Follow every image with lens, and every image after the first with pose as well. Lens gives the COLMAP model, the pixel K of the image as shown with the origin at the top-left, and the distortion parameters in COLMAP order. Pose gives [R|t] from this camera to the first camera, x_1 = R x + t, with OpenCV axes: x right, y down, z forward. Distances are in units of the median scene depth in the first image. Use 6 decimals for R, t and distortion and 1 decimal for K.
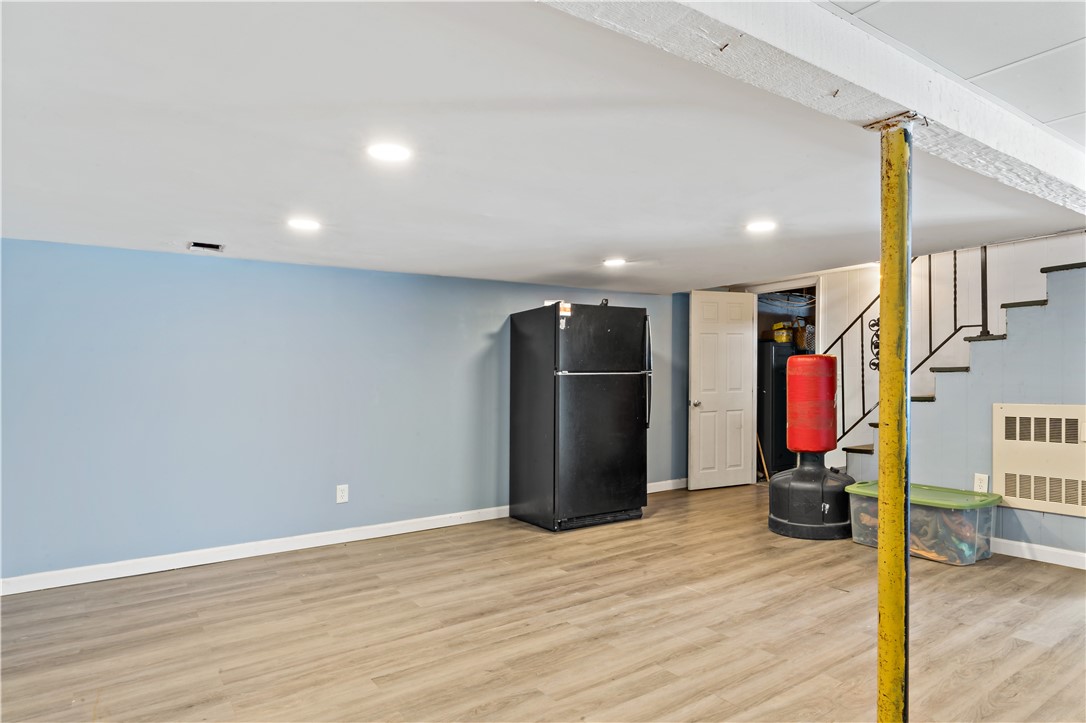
lens RADIAL K [[627.6, 0, 544.8], [0, 627.6, 366.0], [0, 0, 1]] dist [-0.002164, -0.001934]
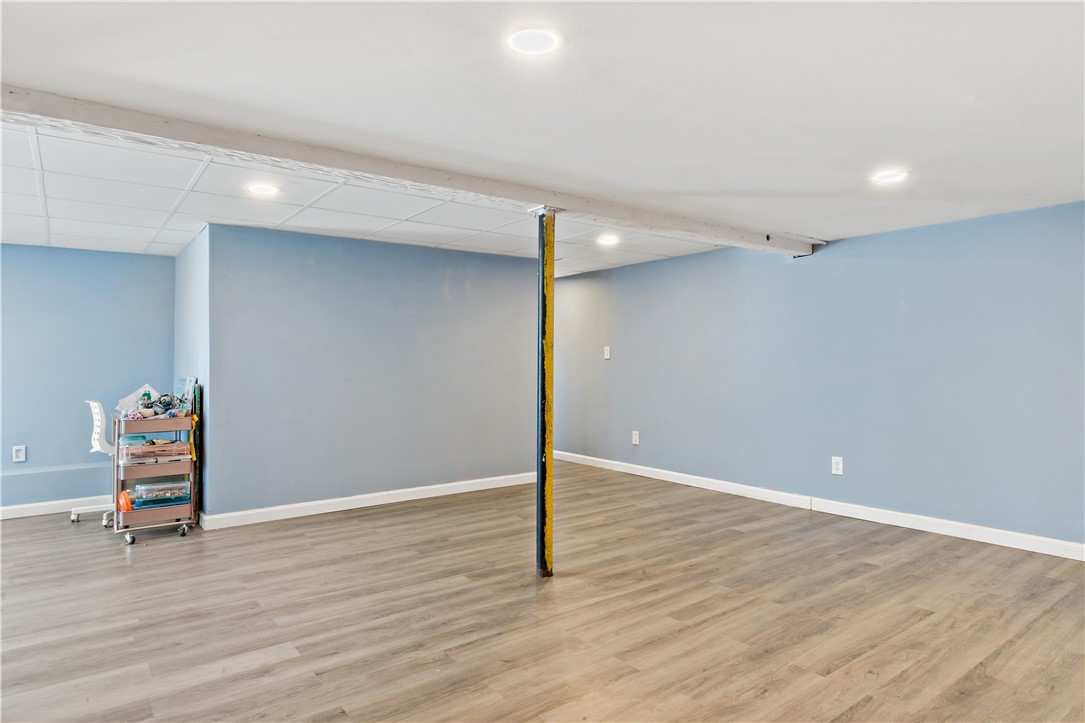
lens RADIAL K [[627.1, 0, 541.3], [0, 627.1, 362.9], [0, 0, 1]] dist [-0.002164, -0.001934]
pose [[-0.998277, 0.025250, -0.052973, 0.450642], [0.026355, 0.999447, -0.020267, 0.047148], [0.052432, -0.021628, -0.998390, 1.953839]]
